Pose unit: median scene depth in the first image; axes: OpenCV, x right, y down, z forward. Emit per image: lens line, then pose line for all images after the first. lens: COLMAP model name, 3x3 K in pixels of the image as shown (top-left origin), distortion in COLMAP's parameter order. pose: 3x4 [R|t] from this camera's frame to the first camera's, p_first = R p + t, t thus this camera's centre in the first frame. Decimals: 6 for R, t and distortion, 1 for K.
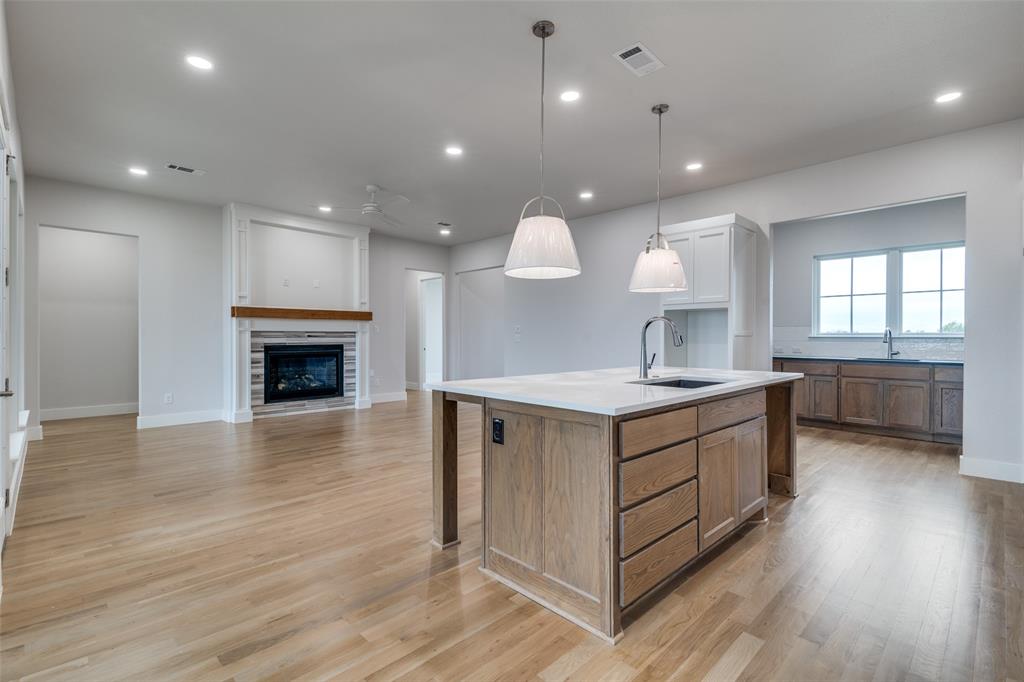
lens RADIAL K [[471.7, 0, 509.3], [0, 471.7, 337.5], [0, 0, 1]] dist [-0.015795, -0.000298]
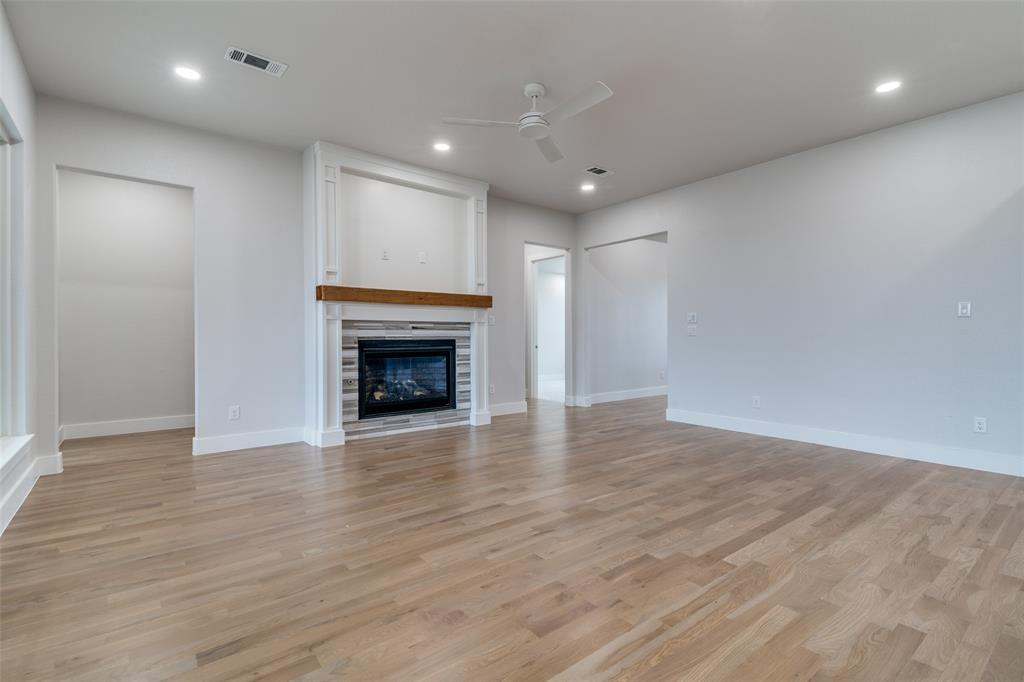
lens RADIAL K [[471.9, 0, 513.2], [0, 471.9, 339.1], [0, 0, 1]] dist [0.000076, -0.000340]
pose [[0.996341, -0.002106, -0.085447, -0.205569], [0.002130, 0.999998, 0.000193, 0.015034], [0.085446, -0.000375, 0.996343, 0.270088]]
